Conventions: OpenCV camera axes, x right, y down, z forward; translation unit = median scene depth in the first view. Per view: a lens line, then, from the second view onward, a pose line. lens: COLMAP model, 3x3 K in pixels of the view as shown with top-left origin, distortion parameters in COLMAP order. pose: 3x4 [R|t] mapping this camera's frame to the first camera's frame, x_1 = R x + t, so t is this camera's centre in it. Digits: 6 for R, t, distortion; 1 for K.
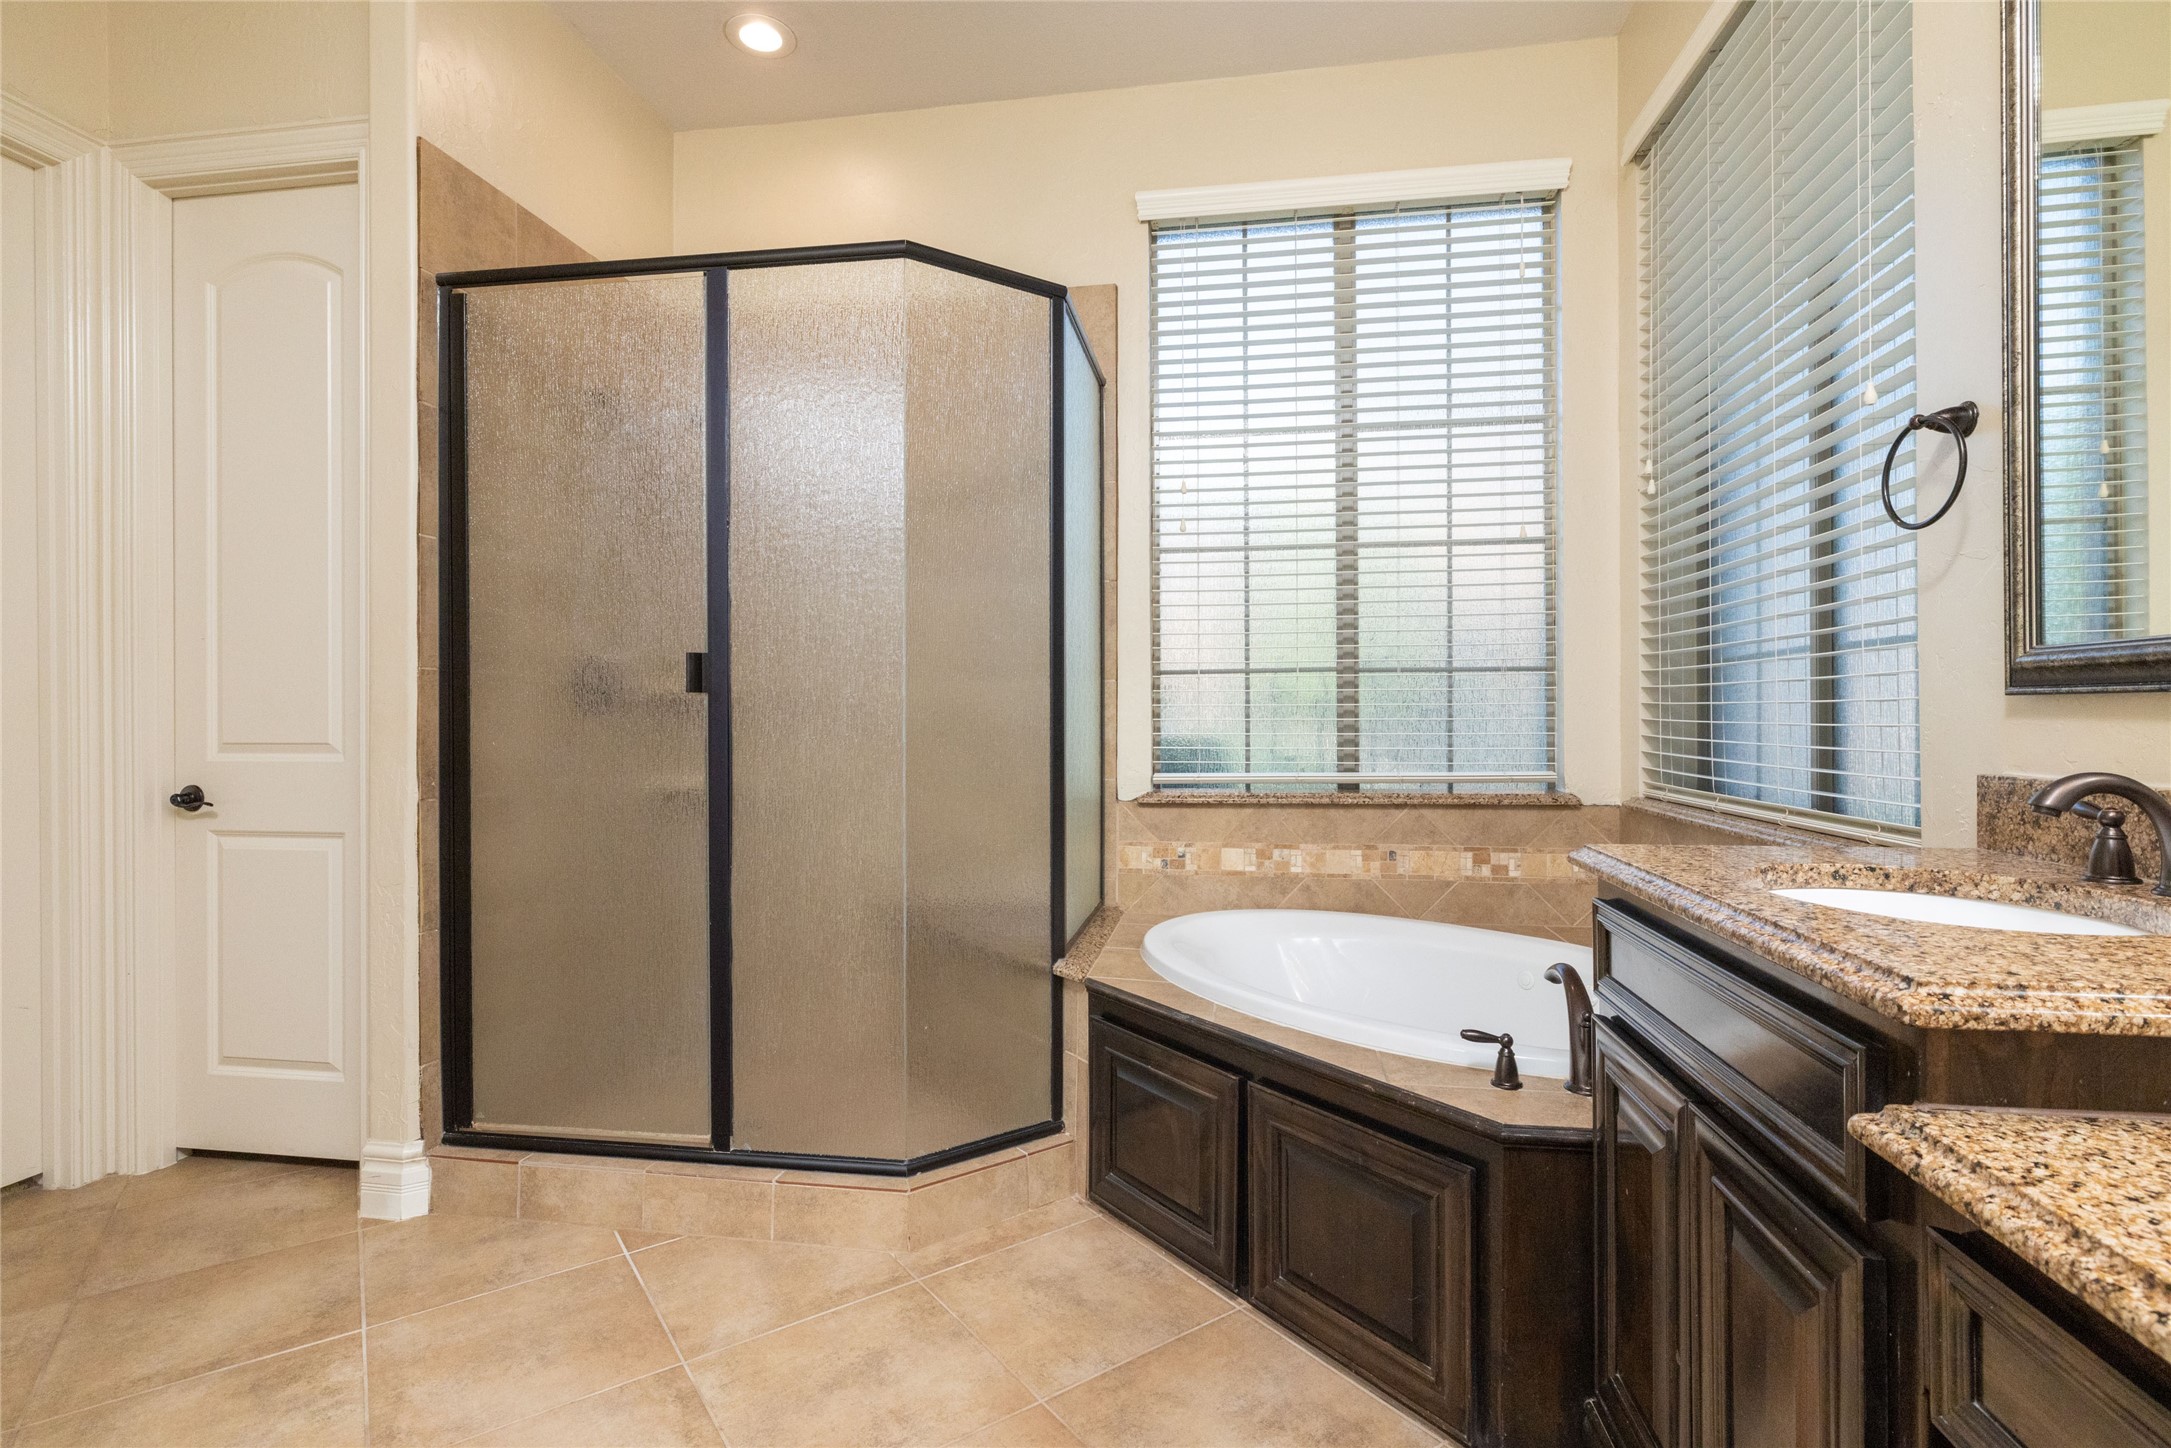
lens RADIAL K [[1045.3, 0, 1090.2], [0, 1045.3, 720.5], [0, 0, 1]] dist [-0.000137, 0.000009]
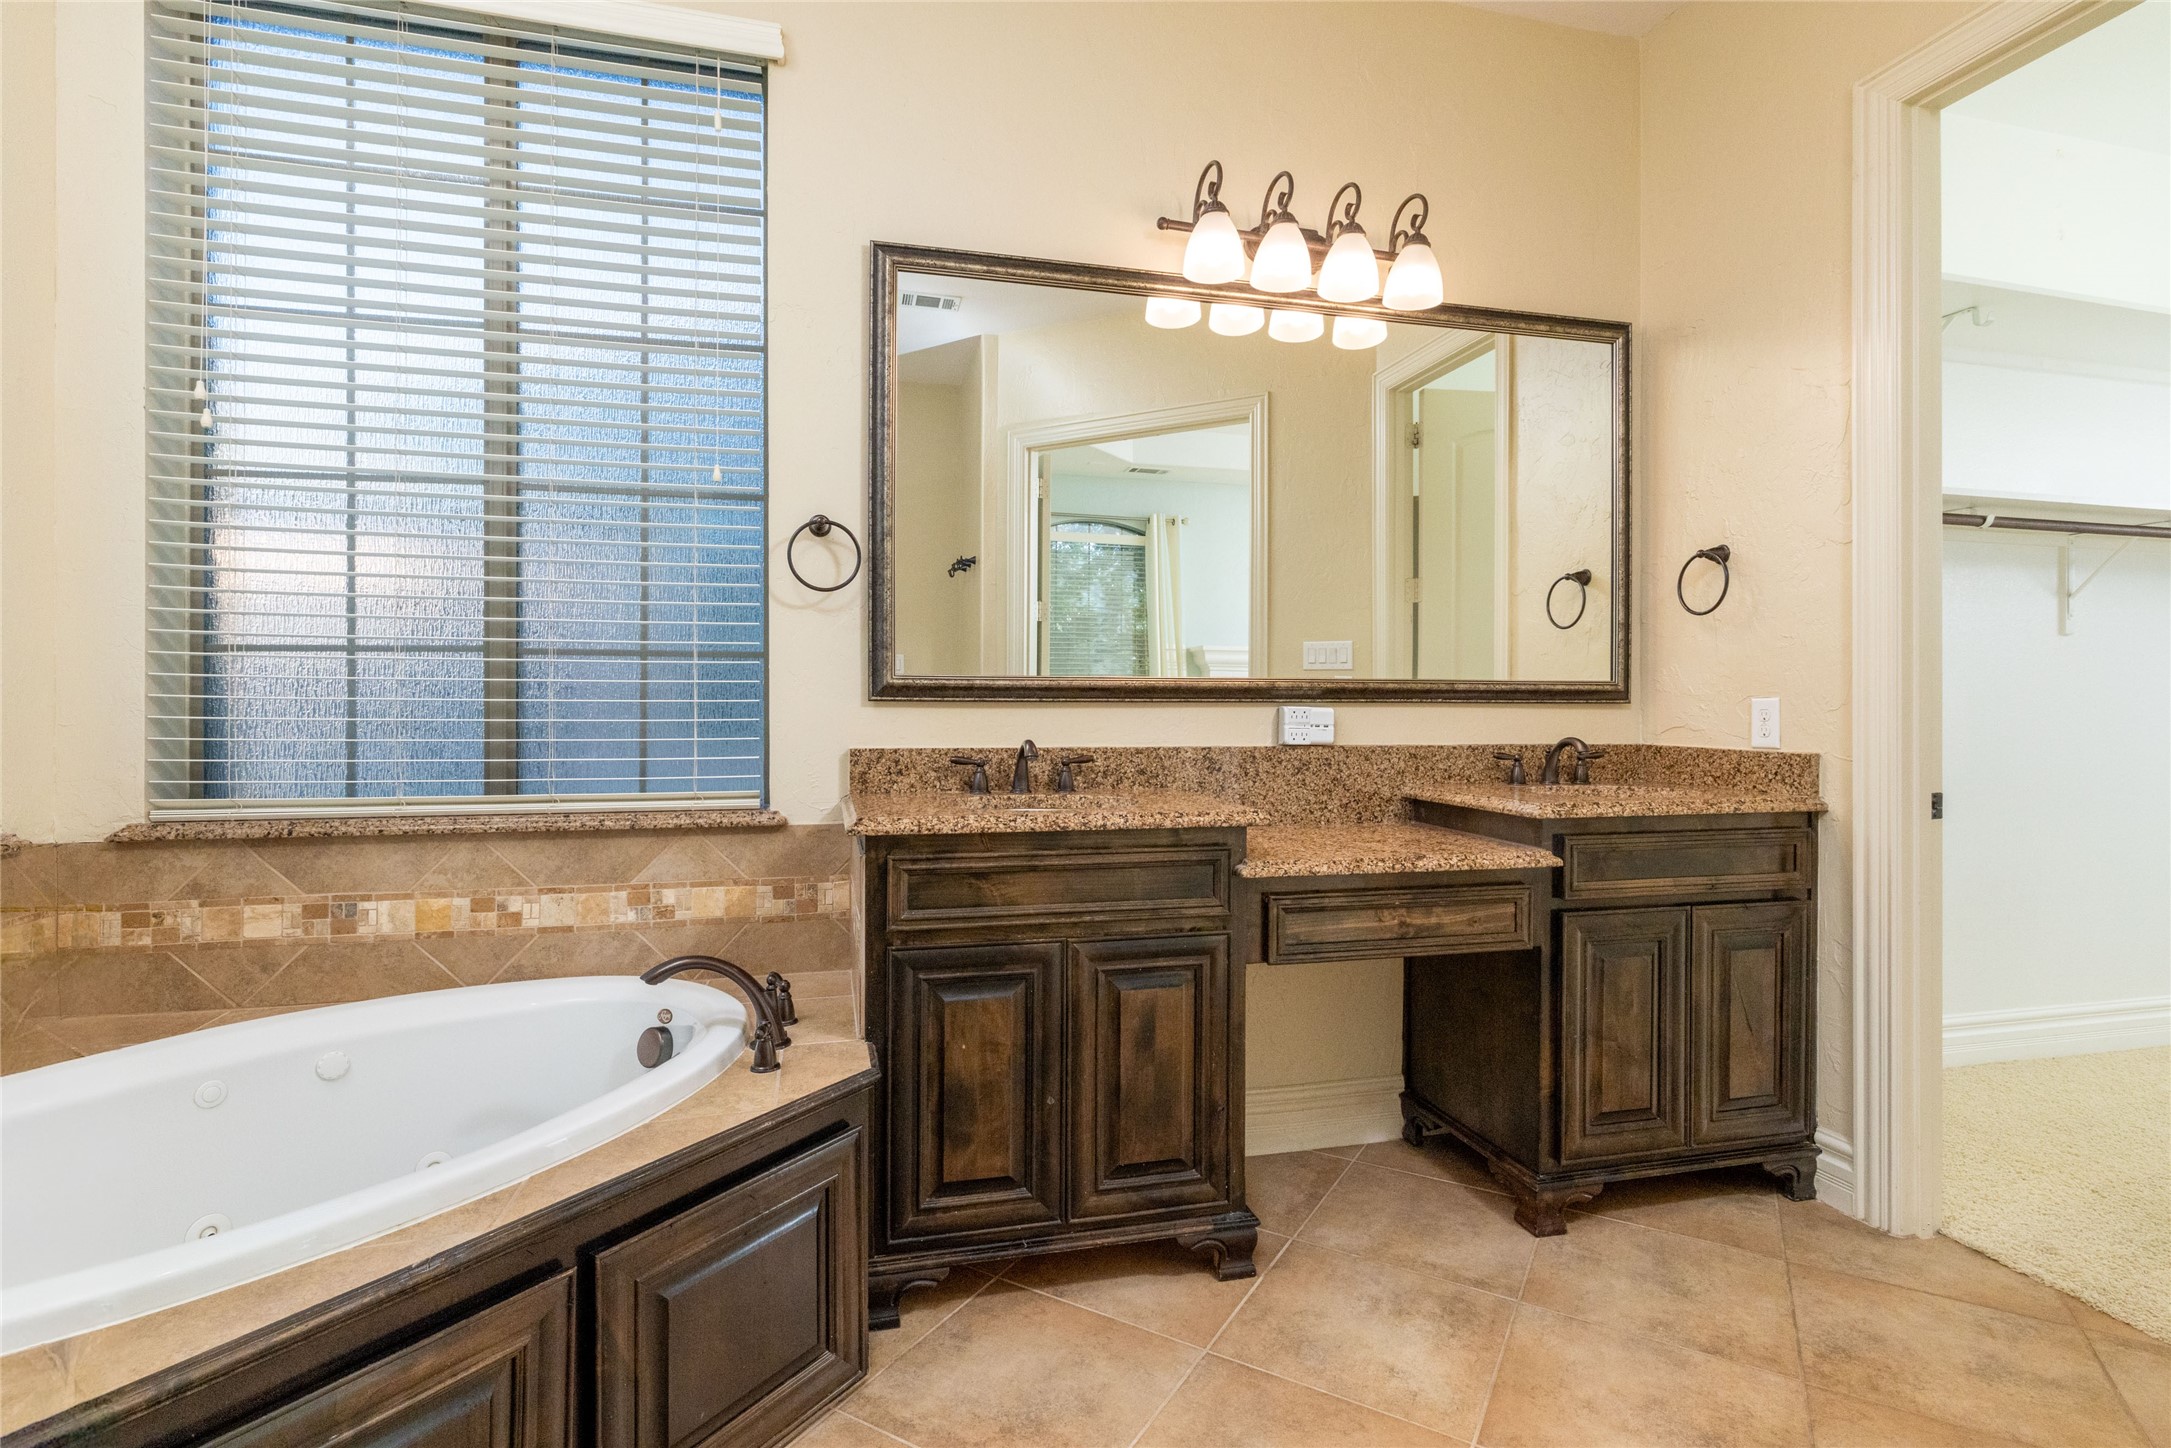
lens RADIAL K [[1045.3, 0, 1089.5], [0, 1045.3, 707.5], [0, 0, 1]] dist [-0.000137, 0.000009]
pose [[-0.388859, -0.017653, 0.921128, -0.563871], [-0.006310, 0.999844, 0.016497, -0.029862], [-0.921276, 0.000602, -0.388910, 0.892245]]
